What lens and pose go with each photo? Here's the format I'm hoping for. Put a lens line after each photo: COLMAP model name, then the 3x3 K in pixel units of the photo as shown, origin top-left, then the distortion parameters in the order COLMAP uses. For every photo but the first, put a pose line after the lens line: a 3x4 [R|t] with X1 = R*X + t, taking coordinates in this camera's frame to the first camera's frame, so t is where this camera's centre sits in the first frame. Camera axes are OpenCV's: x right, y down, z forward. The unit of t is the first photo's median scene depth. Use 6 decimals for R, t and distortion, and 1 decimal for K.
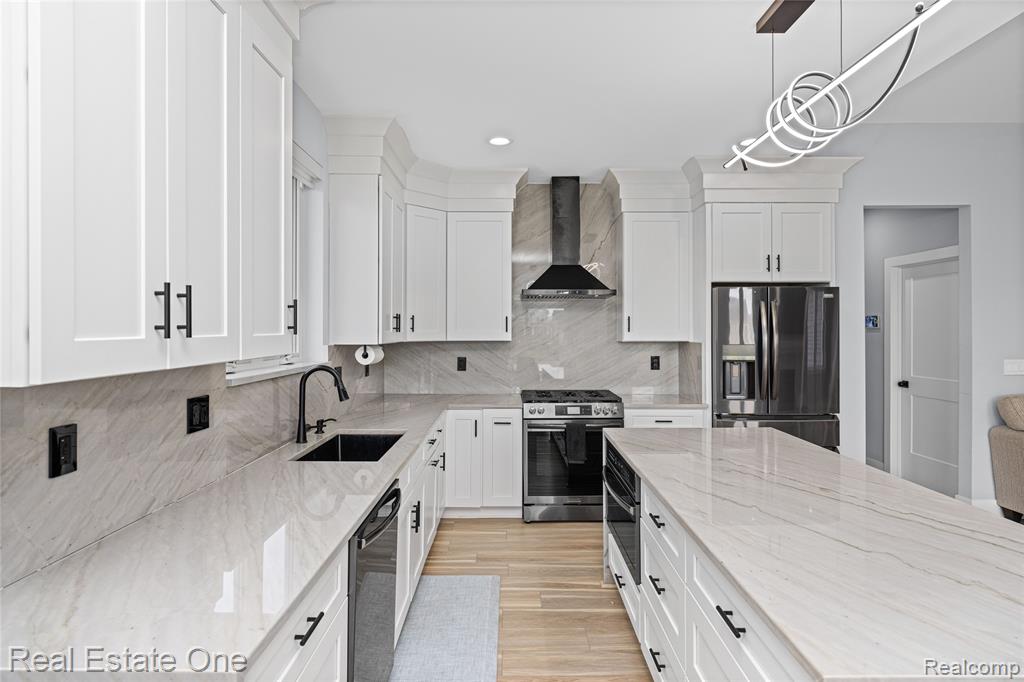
lens RADIAL K [[535.2, 0, 511.6], [0, 535.2, 331.8], [0, 0, 1]] dist [0.005389, 0.000203]
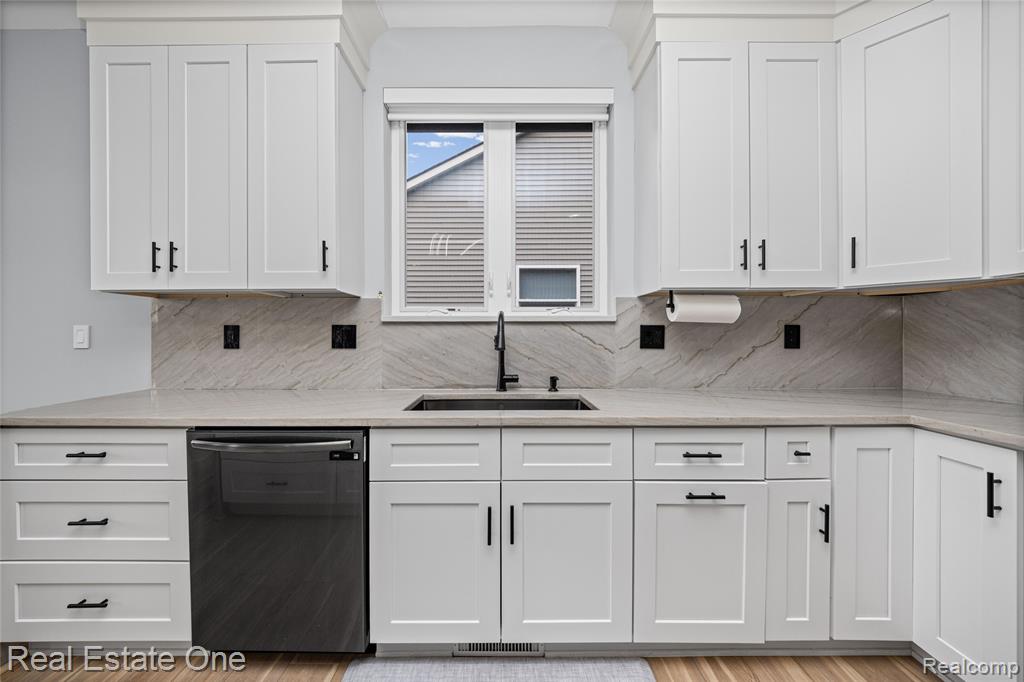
lens RADIAL K [[385.8, 0, 504.6], [0, 385.8, 340.8], [0, 0, 1]] dist [-0.000992, -0.000283]
pose [[0.002331, 0.021517, -0.999766, 0.212227], [-0.001053, 0.999768, 0.021515, 0.066386], [0.999997, 0.001002, 0.002353, 0.671726]]
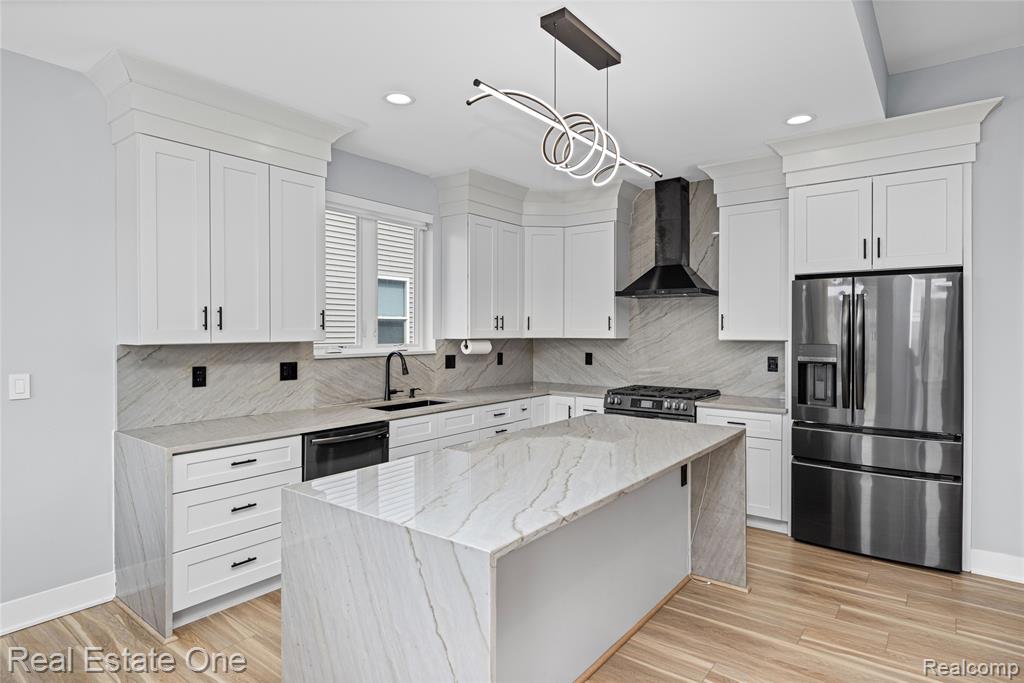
lens RADIAL K [[560.8, 0, 512.3], [0, 560.8, 339.5], [0, 0, 1]] dist [0.003973, 0.000368]
pose [[0.792897, 0.010114, -0.609272, 0.591252], [-0.003165, 0.999917, 0.012480, 0.006116], [0.609348, -0.007967, 0.792863, -0.044222]]
